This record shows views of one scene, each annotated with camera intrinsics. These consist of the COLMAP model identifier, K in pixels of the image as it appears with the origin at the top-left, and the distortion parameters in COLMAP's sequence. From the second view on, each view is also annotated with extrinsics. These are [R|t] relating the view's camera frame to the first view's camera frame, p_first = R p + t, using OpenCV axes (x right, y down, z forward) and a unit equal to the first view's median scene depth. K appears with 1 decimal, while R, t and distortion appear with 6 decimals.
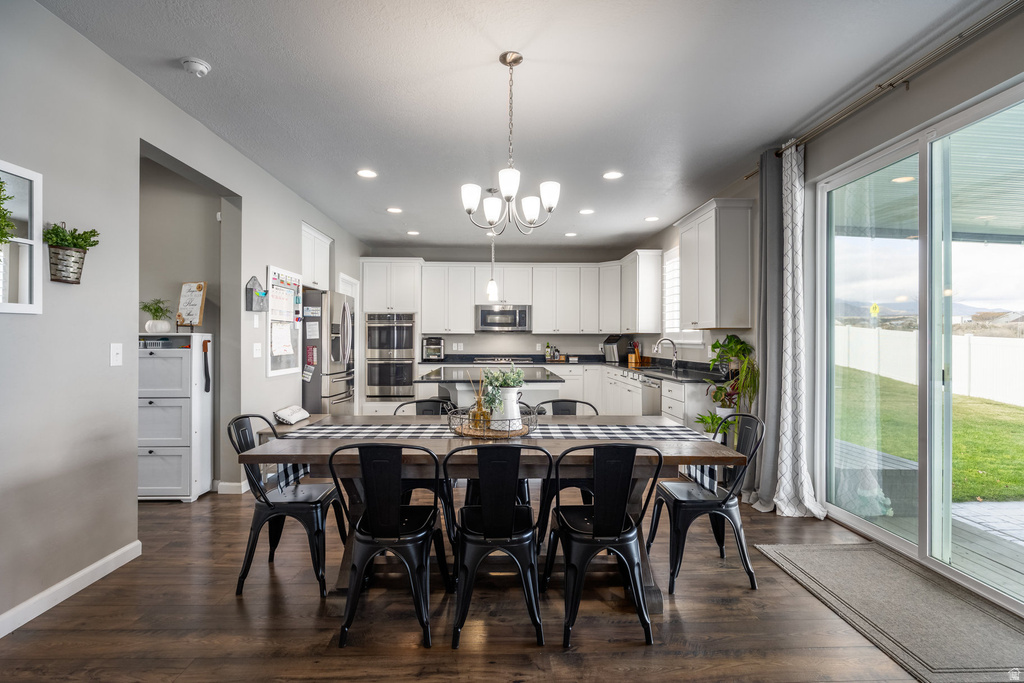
lens RADIAL K [[472.4, 0, 515.6], [0, 472.4, 338.4], [0, 0, 1]] dist [-0.002376, 0.000011]
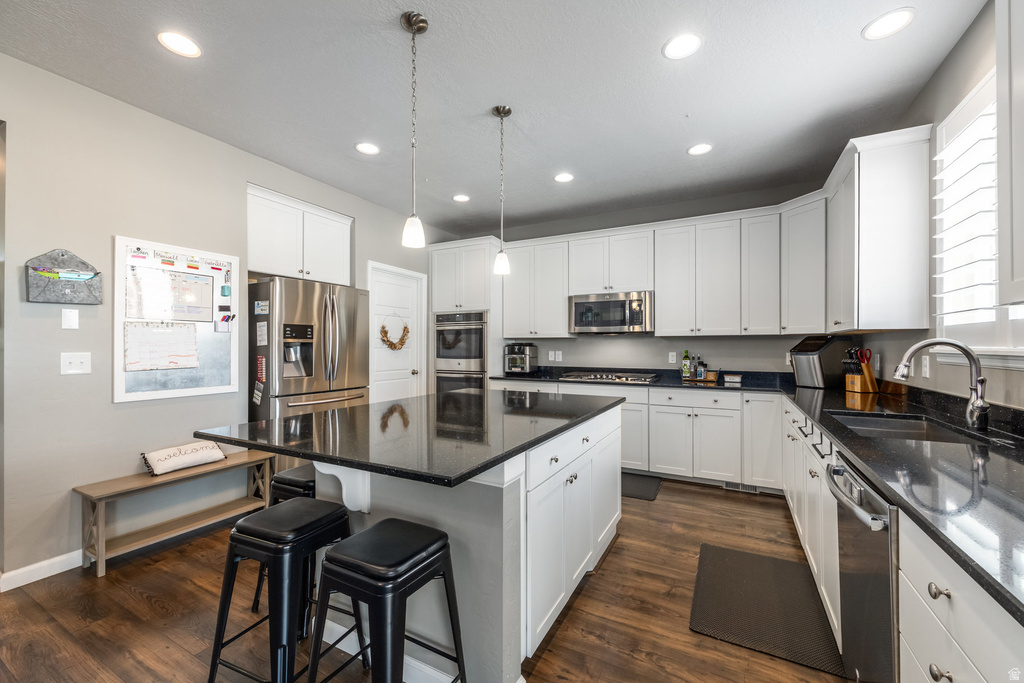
lens RADIAL K [[412.5, 0, 523.6], [0, 412.5, 344.4], [0, 0, 1]] dist [0.006160, -0.000337]
pose [[0.873950, -0.005795, -0.485981, 0.155289], [0.004101, 0.999981, -0.004550, 0.002400], [0.485998, 0.001983, 0.873958, 0.456659]]
